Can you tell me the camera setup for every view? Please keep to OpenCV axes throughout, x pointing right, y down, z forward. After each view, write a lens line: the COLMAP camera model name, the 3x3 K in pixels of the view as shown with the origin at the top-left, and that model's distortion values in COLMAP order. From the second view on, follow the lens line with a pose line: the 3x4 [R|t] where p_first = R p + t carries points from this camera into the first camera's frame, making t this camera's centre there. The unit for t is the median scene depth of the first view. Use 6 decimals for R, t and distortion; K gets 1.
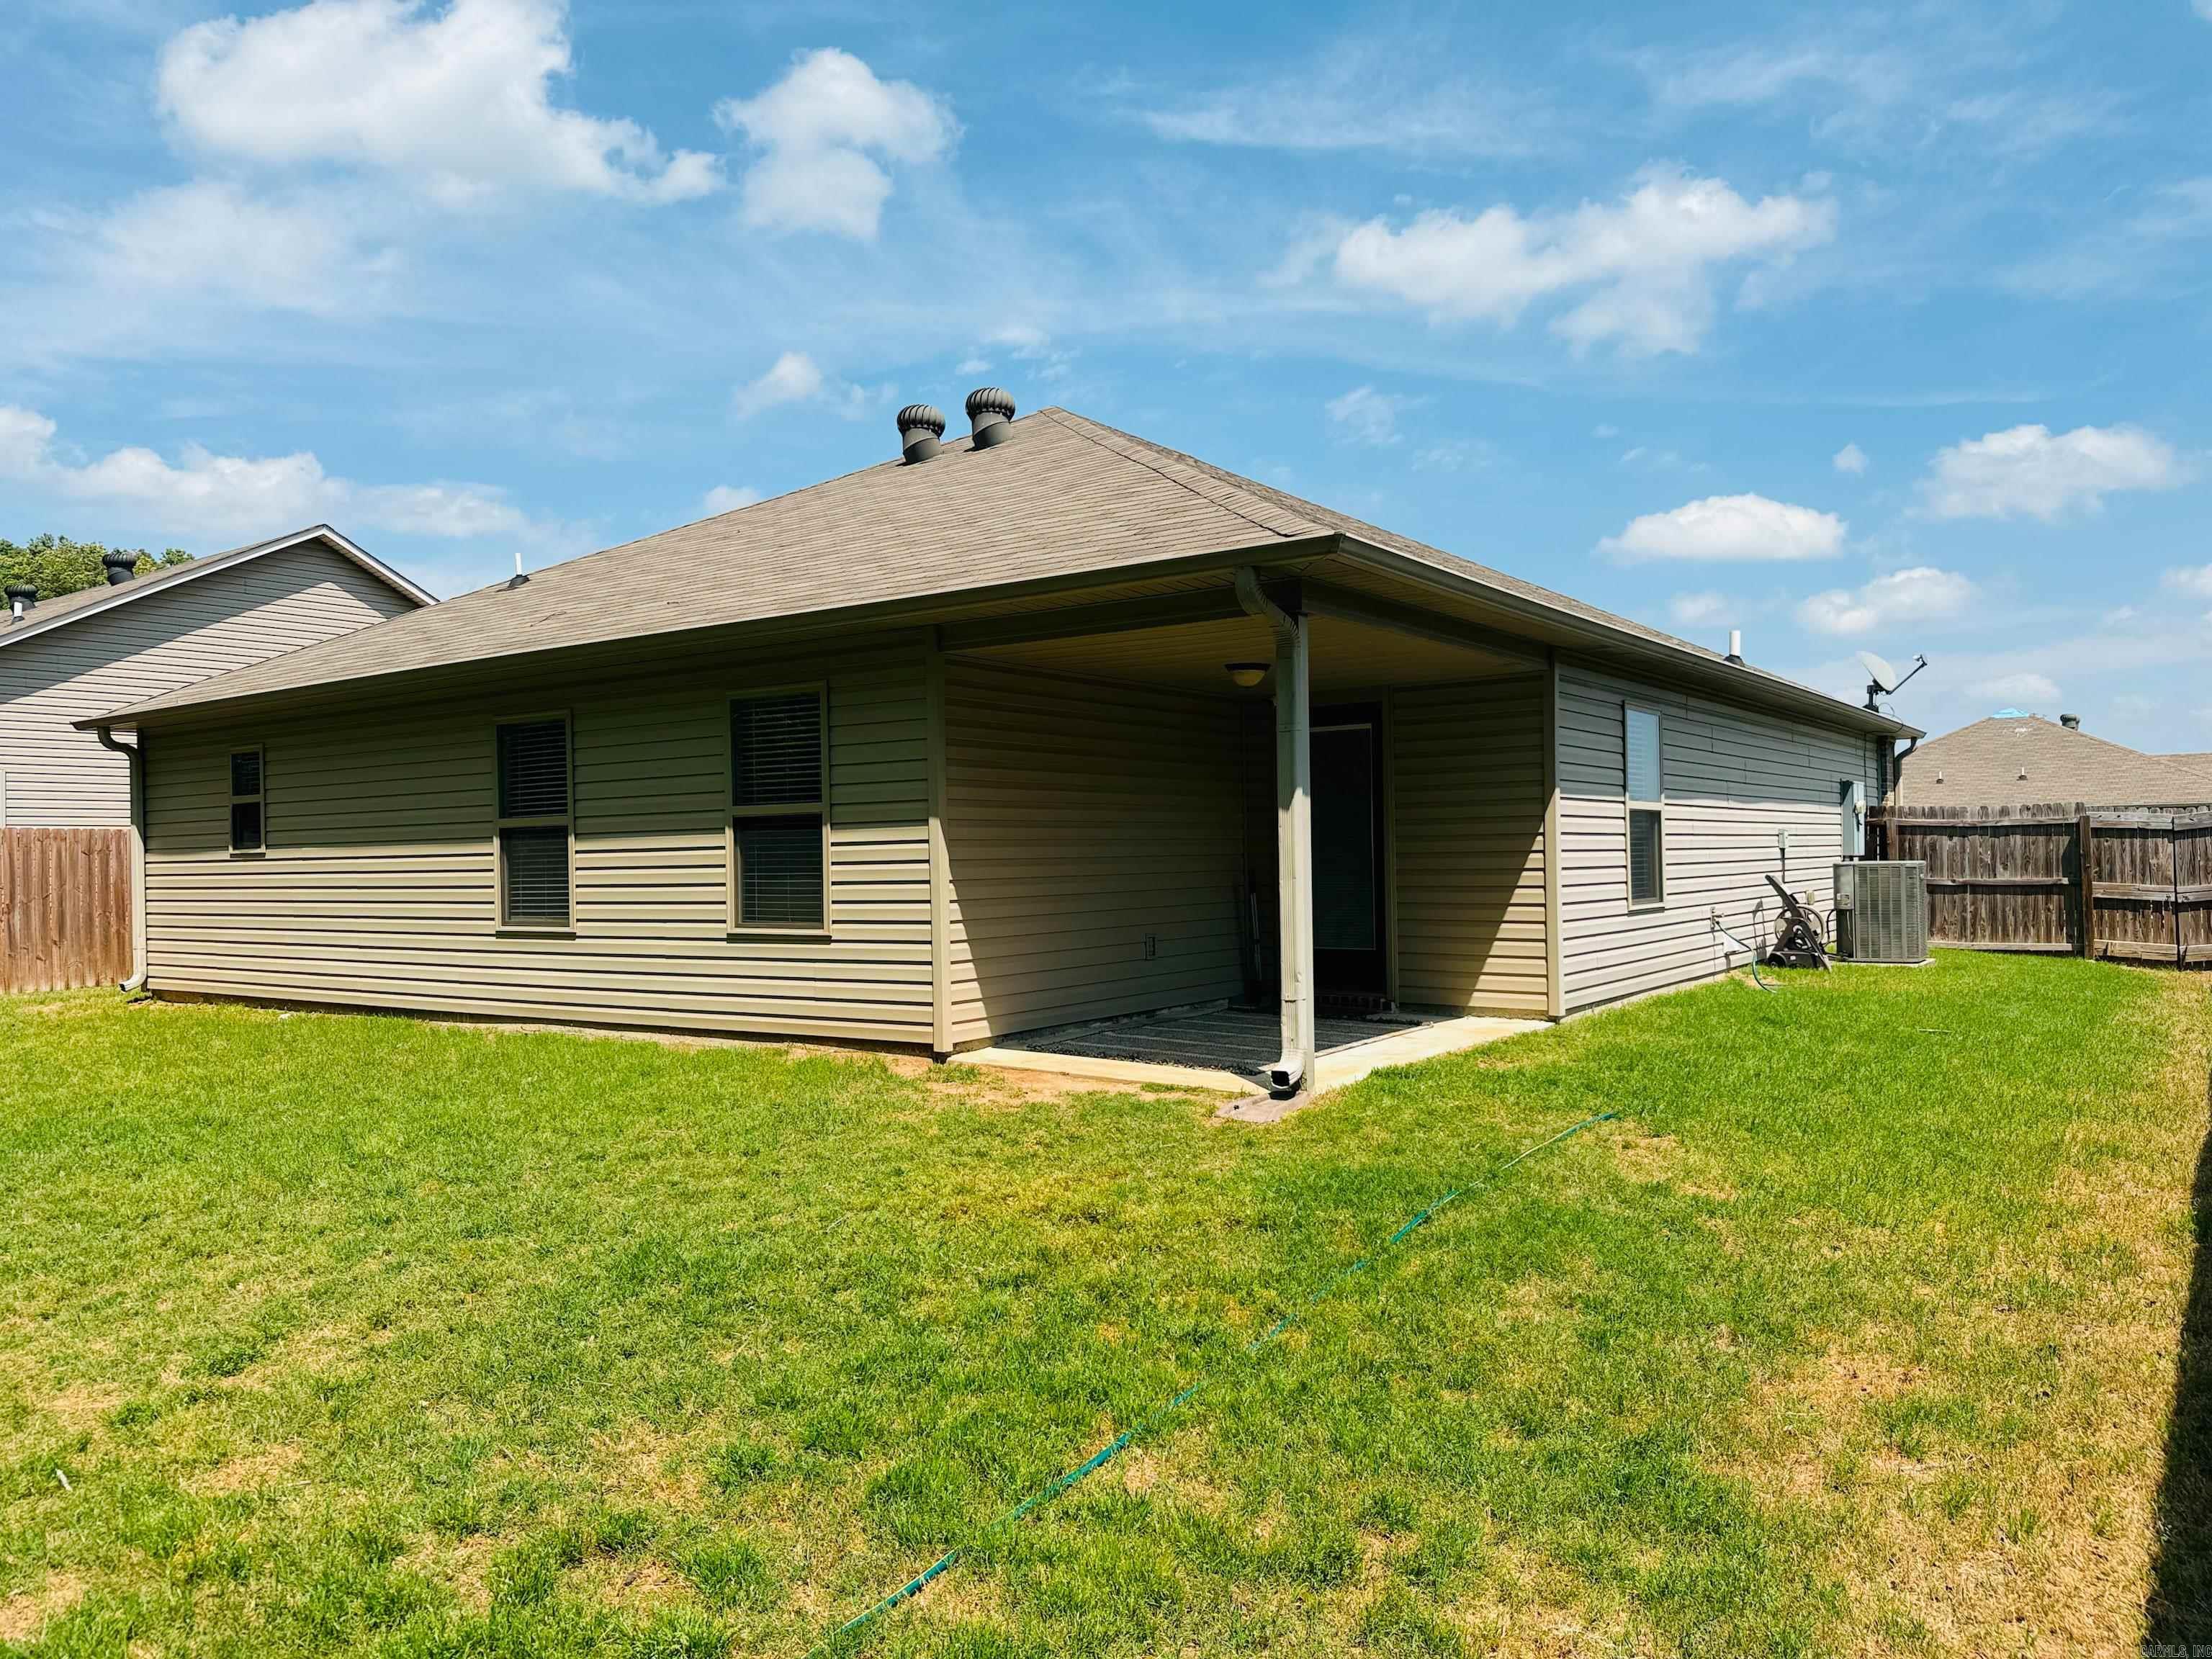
lens RADIAL K [[1573.8, 0, 1105.6], [0, 1573.8, 823.3], [0, 0, 1]] dist [0.010064, -0.007949]
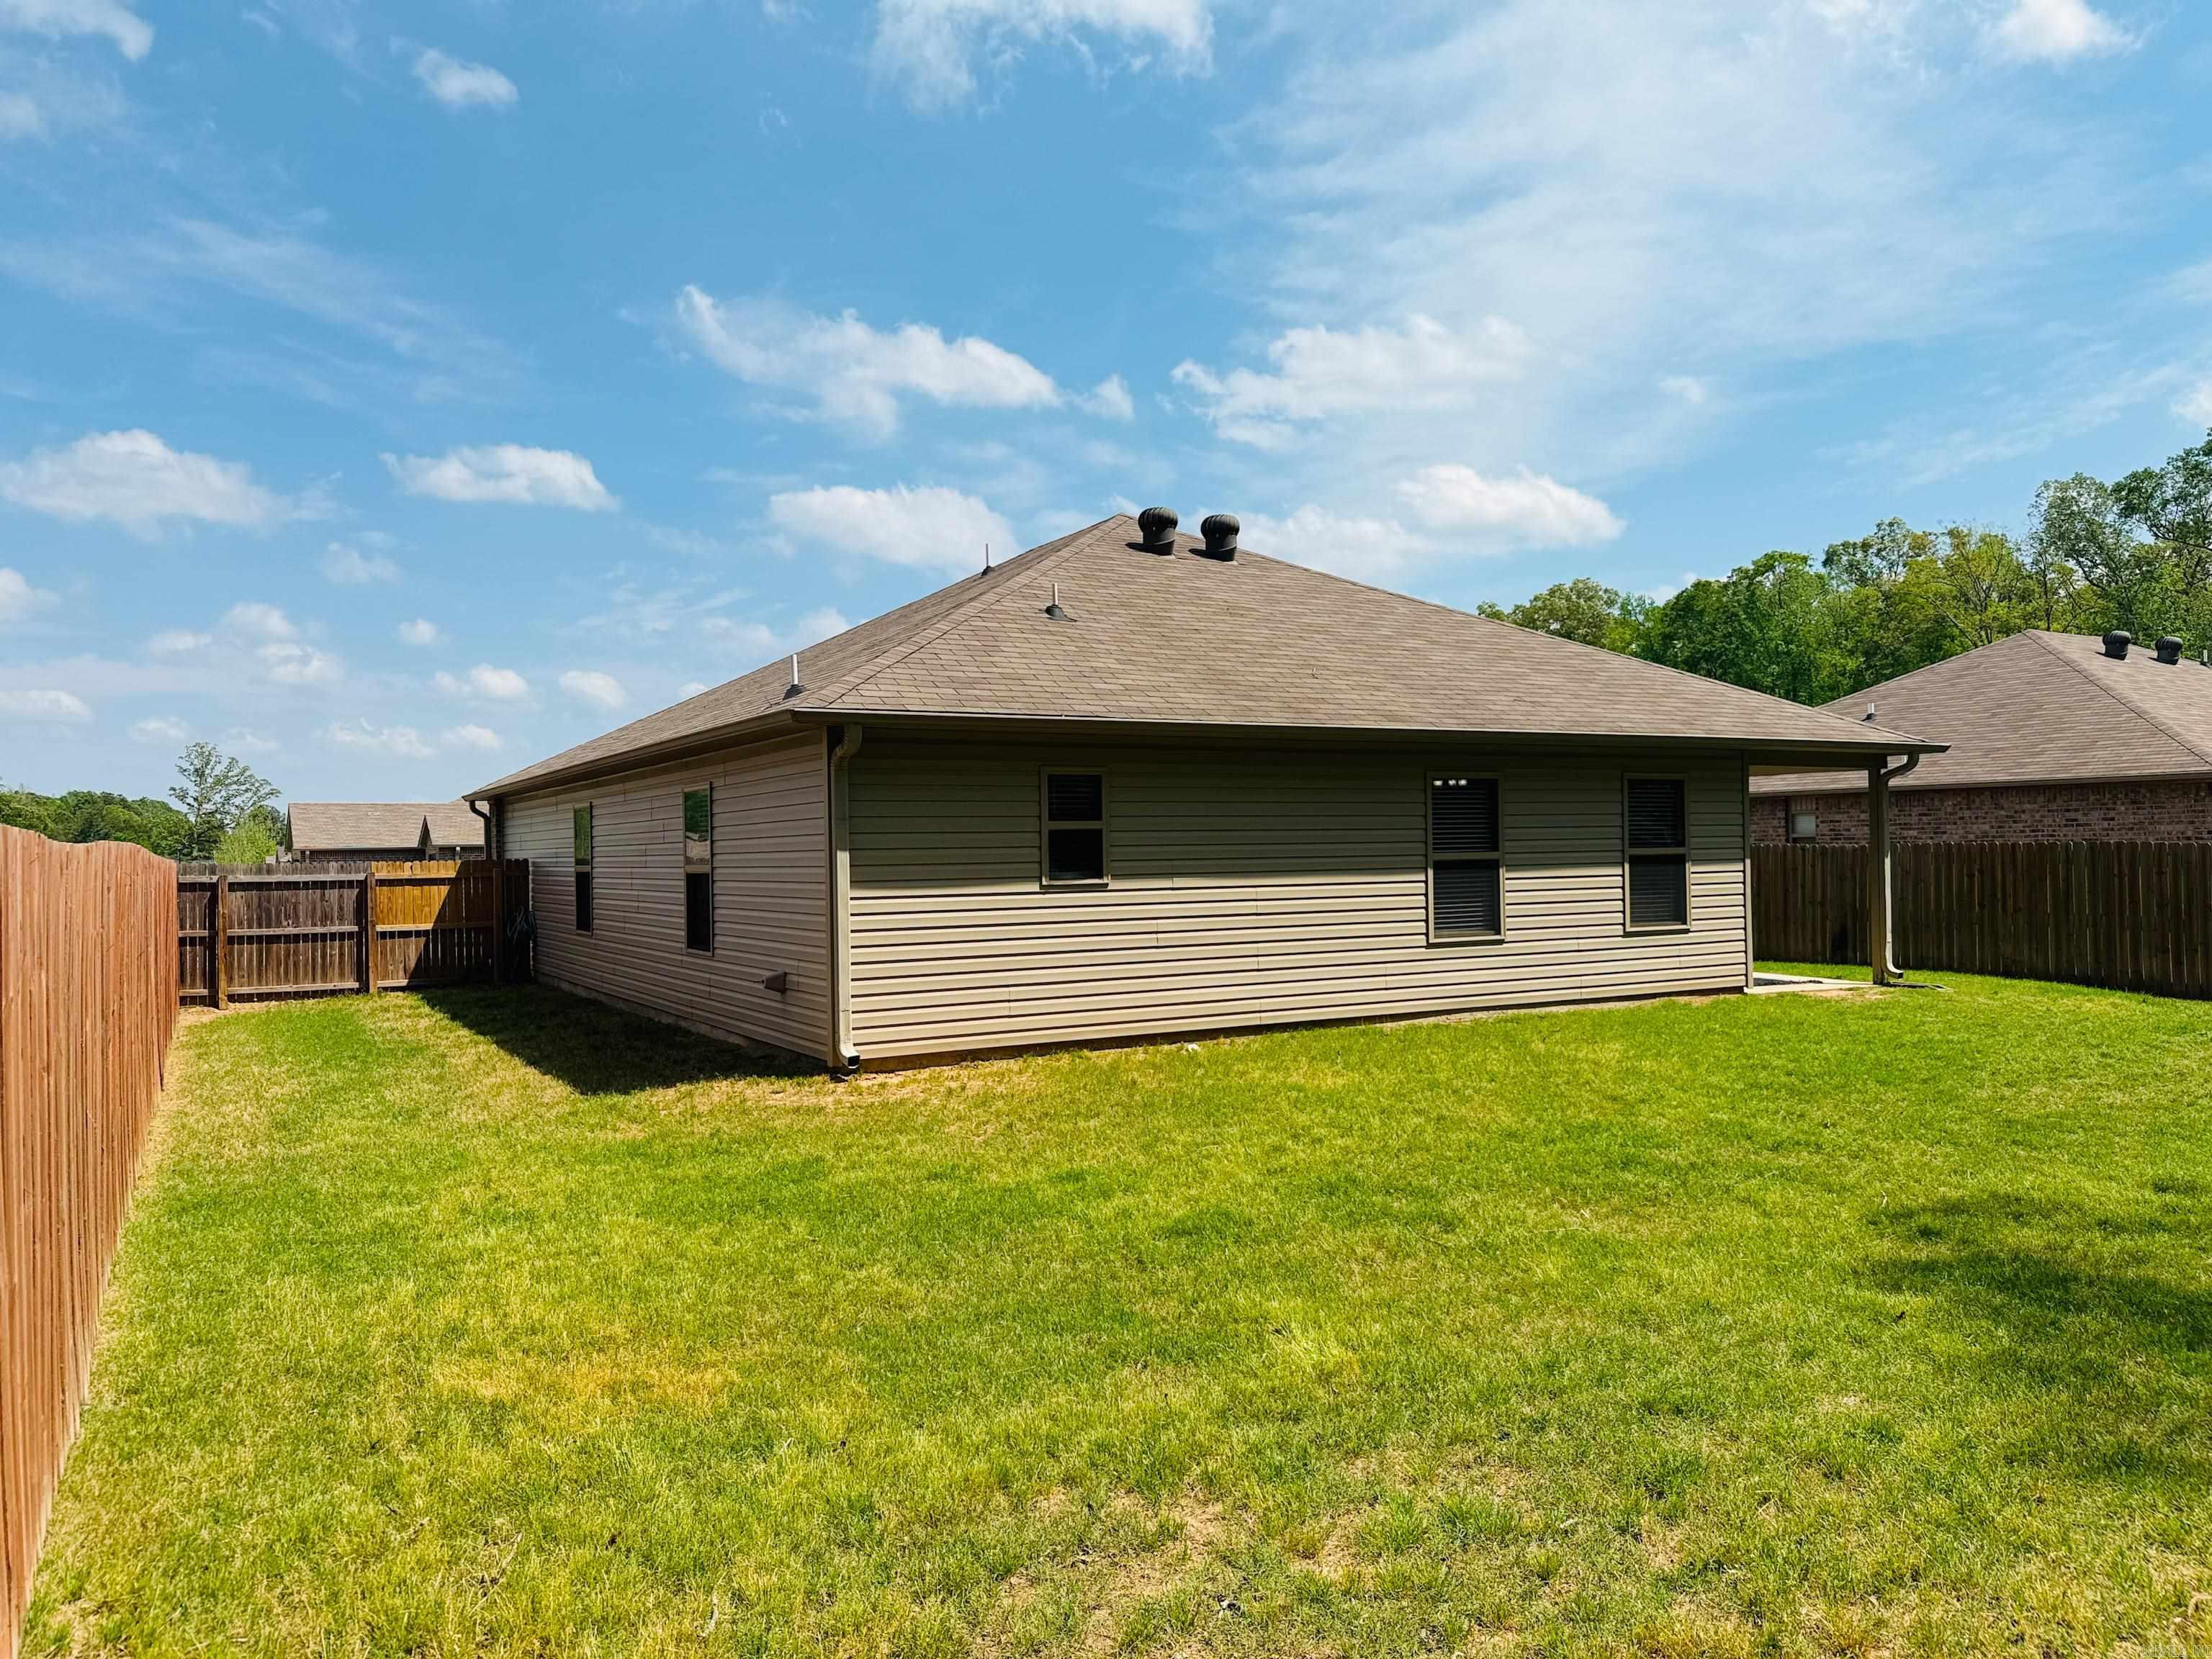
lens RADIAL K [[1573.8, 0, 1104.7], [0, 1573.8, 839.7], [0, 0, 1]] dist [0.010064, -0.007949]
pose [[0.413714, 0.025102, 0.910061, -1.661420], [-0.005137, 0.999668, -0.025238, 0.019475], [-0.910392, 0.005766, 0.413706, 0.735861]]
